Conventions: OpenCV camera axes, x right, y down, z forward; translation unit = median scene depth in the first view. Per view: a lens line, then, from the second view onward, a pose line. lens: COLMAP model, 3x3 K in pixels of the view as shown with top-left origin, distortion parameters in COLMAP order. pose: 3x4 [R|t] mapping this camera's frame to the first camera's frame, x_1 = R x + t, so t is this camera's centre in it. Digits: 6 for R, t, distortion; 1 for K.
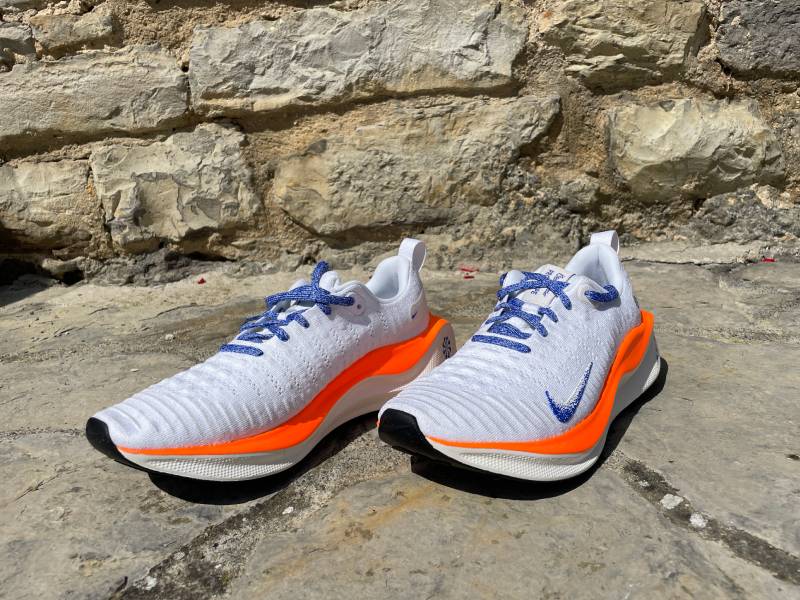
lens RADIAL K [[633.5, 0, 418.6], [0, 633.5, 291.1], [0, 0, 1]] dist [0.072070, -0.112465]
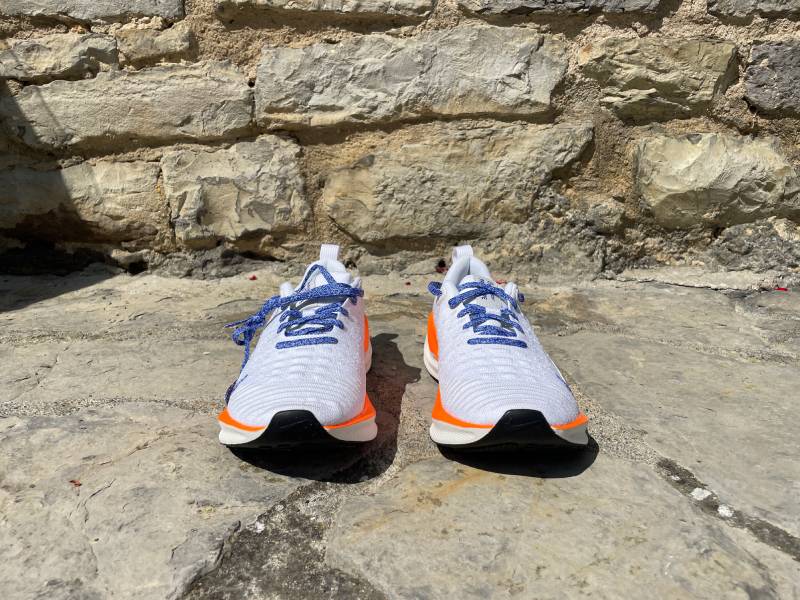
lens RADIAL K [[611.7, 0, 400.0], [0, 611.7, 300.0], [0, 0, 1]] dist [0.073214, -0.110809]
pose [[0.997579, 0.059207, -0.036492, -0.047312], [-0.059151, 0.998246, 0.002610, 0.004584], [0.036582, -0.000445, 0.999331, -0.048087]]
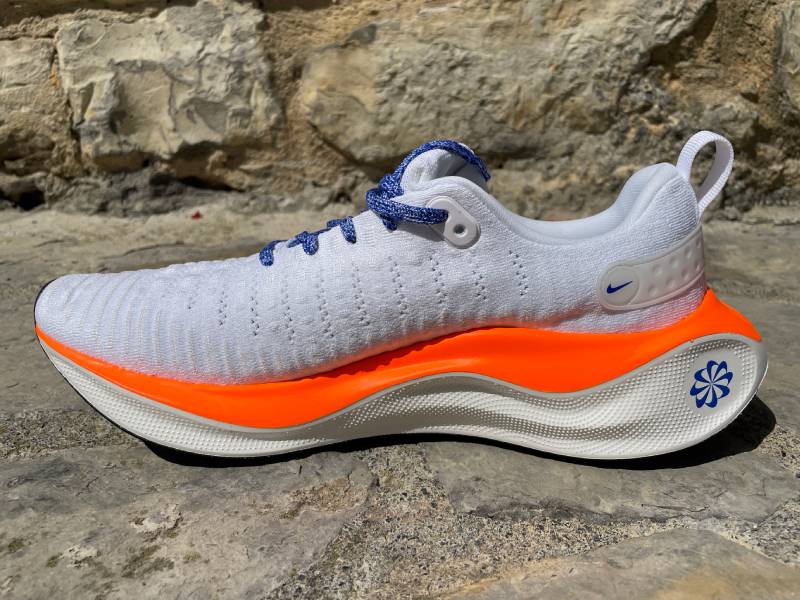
lens RADIAL K [[680.2, 0, 414.5], [0, 680.2, 293.6], [0, 0, 1]] dist [0.056580, -0.097191]
pose [[0.995870, 0.067838, -0.060341, -0.035638], [-0.065509, 0.997059, 0.039768, 0.027043], [0.062862, -0.035651, 0.997385, 0.226456]]
